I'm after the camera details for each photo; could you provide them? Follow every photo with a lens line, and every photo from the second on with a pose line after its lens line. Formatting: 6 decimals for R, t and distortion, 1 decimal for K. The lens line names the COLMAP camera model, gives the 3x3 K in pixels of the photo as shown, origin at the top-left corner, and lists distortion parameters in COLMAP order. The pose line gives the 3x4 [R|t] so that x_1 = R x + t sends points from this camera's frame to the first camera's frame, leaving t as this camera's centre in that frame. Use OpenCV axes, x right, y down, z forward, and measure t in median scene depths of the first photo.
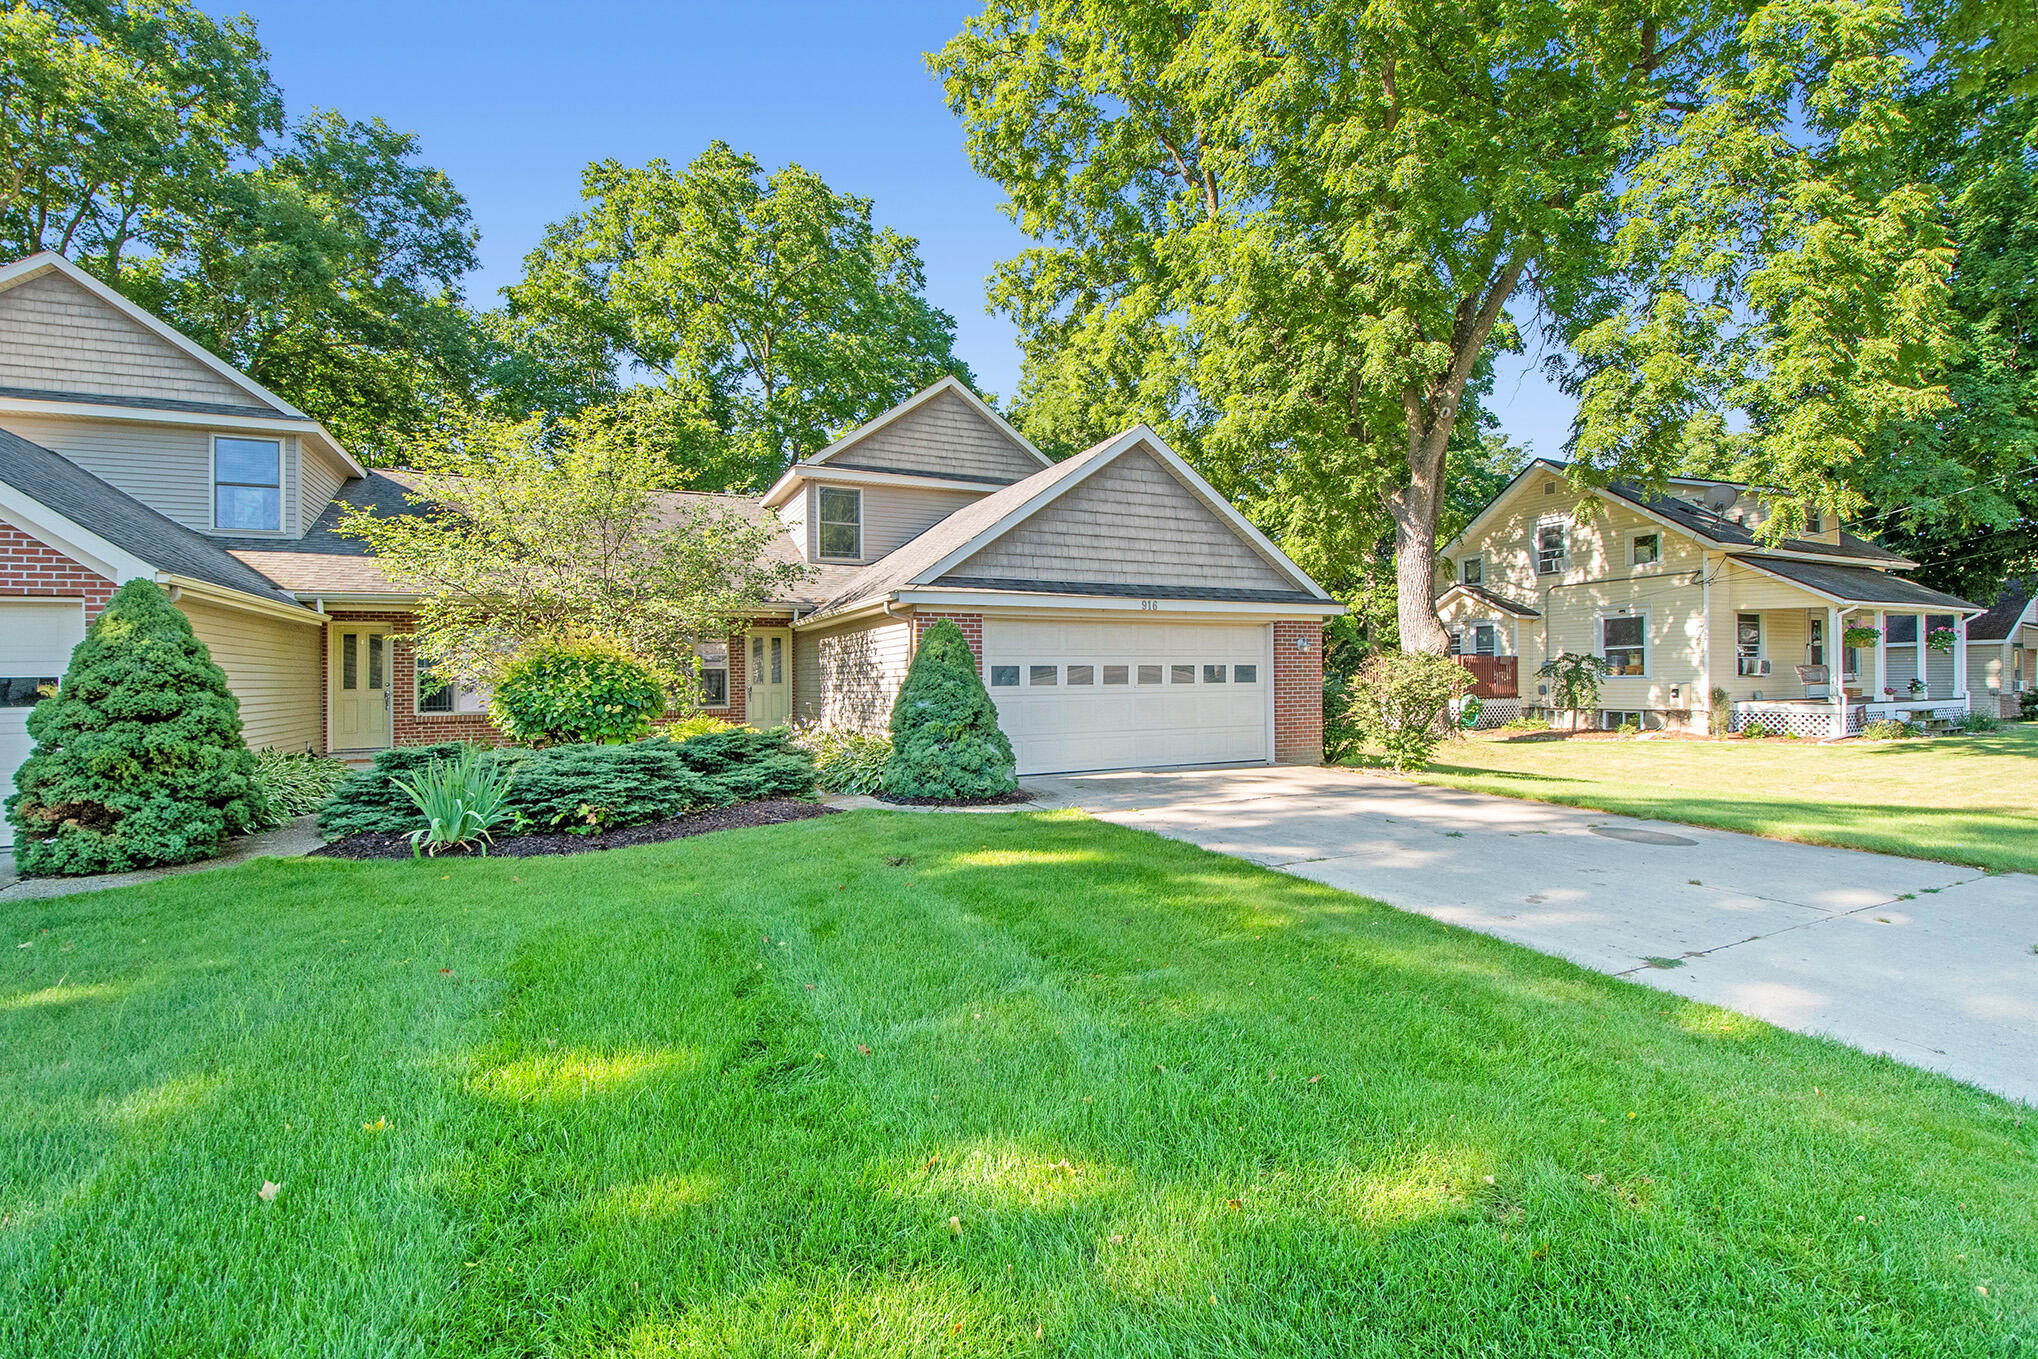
lens RADIAL K [[900.4, 0, 1016.4], [0, 900.4, 668.8], [0, 0, 1]] dist [0.017544, -0.019357]
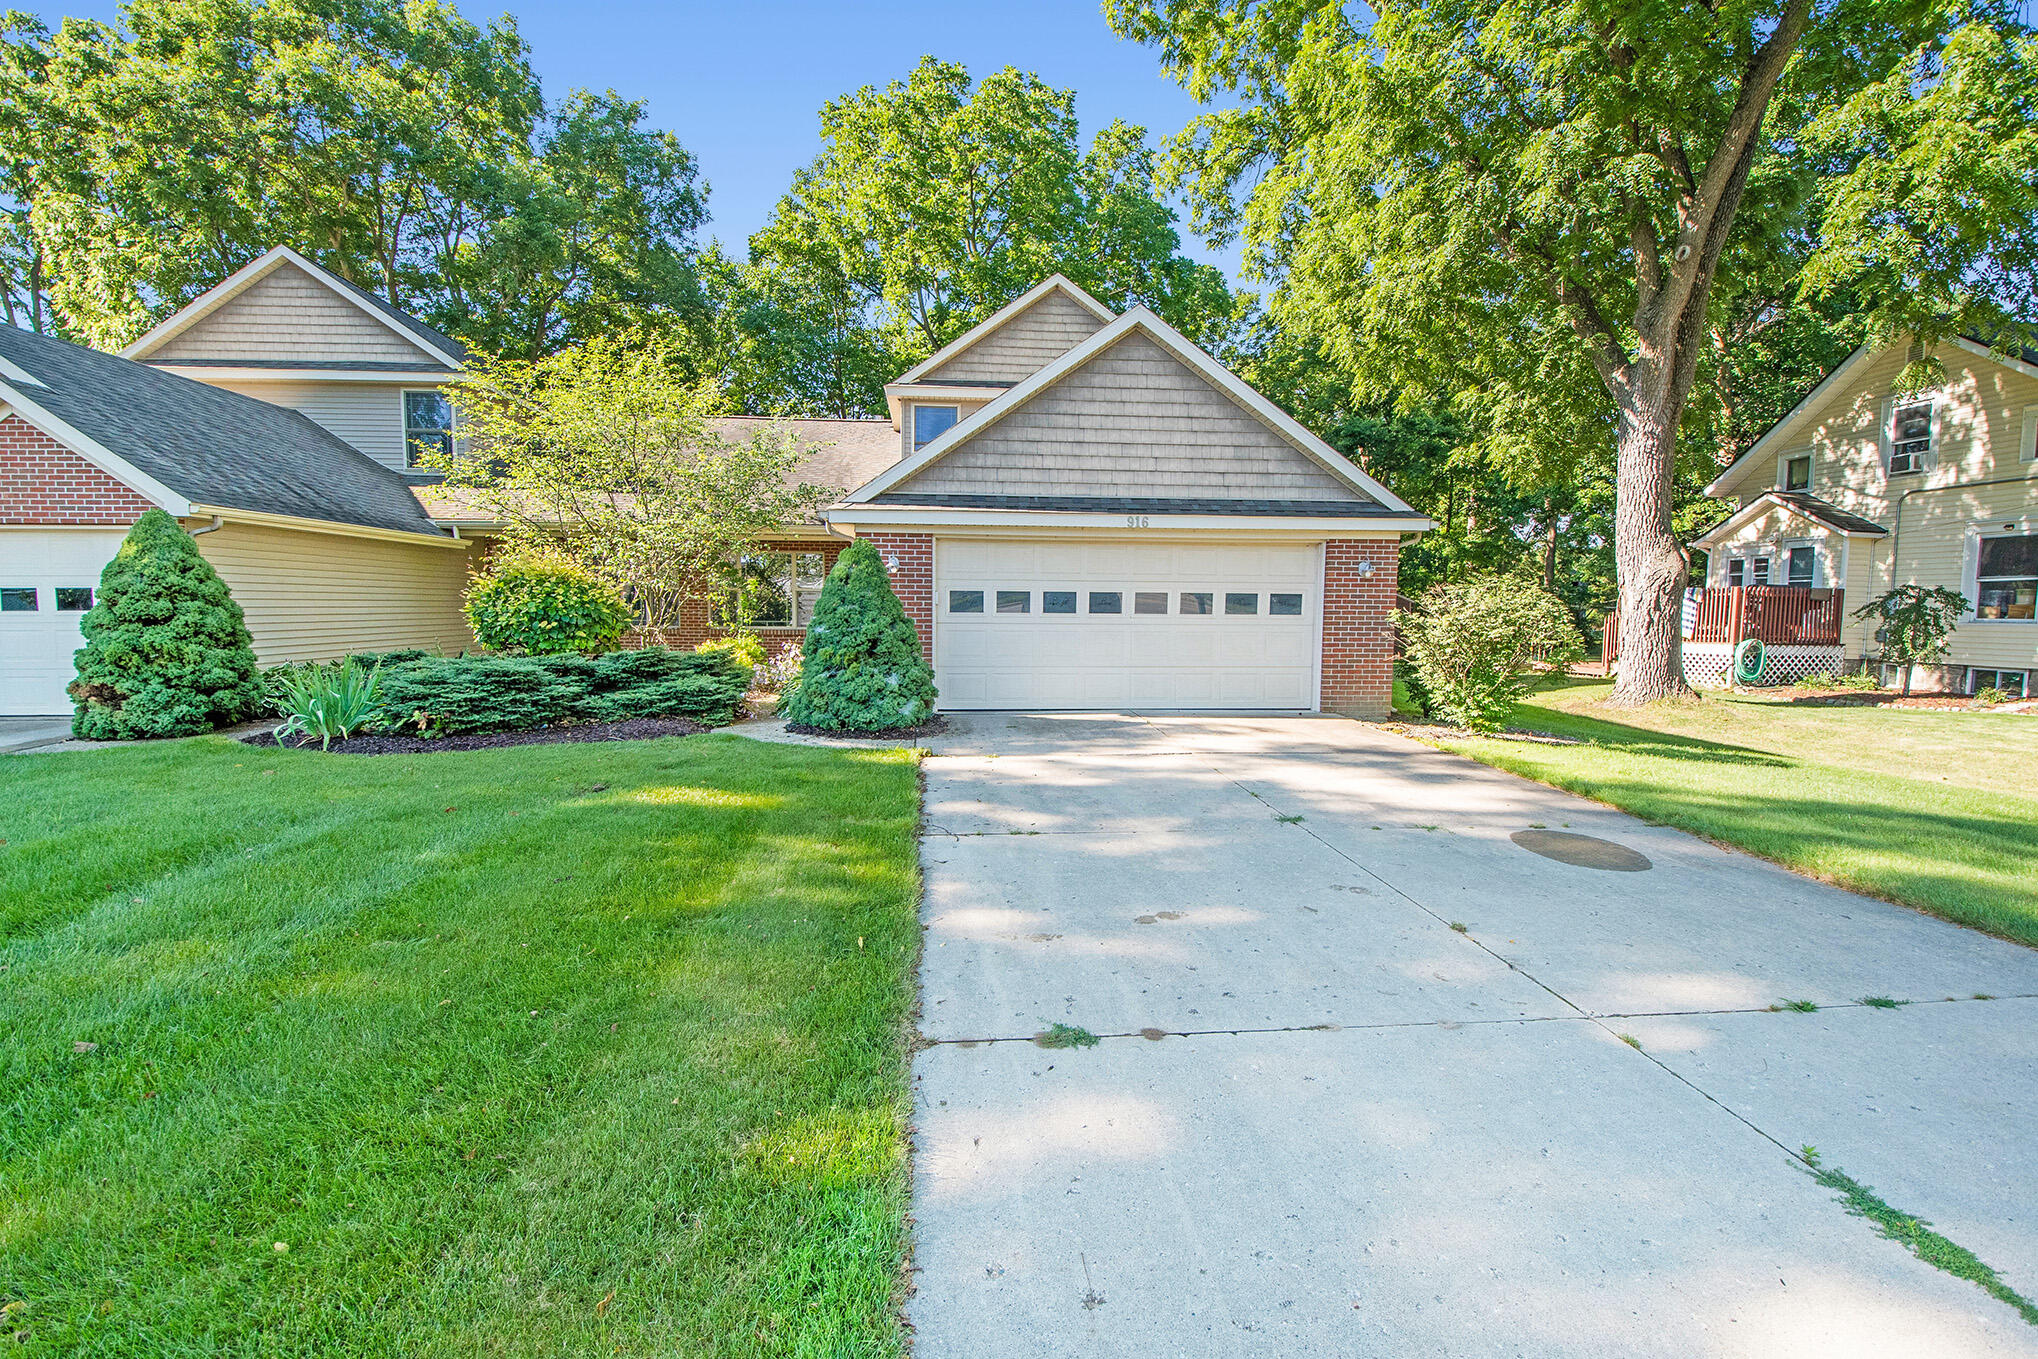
lens RADIAL K [[894.3, 0, 1019.0], [0, 894.3, 679.5], [0, 0, 1]] dist [0.016440, -0.020016]
pose [[0.935290, 0.048415, -0.350554, 0.315380], [-0.015040, 0.995140, 0.097312, -0.001886], [0.353562, -0.085742, 0.931473, 0.135019]]
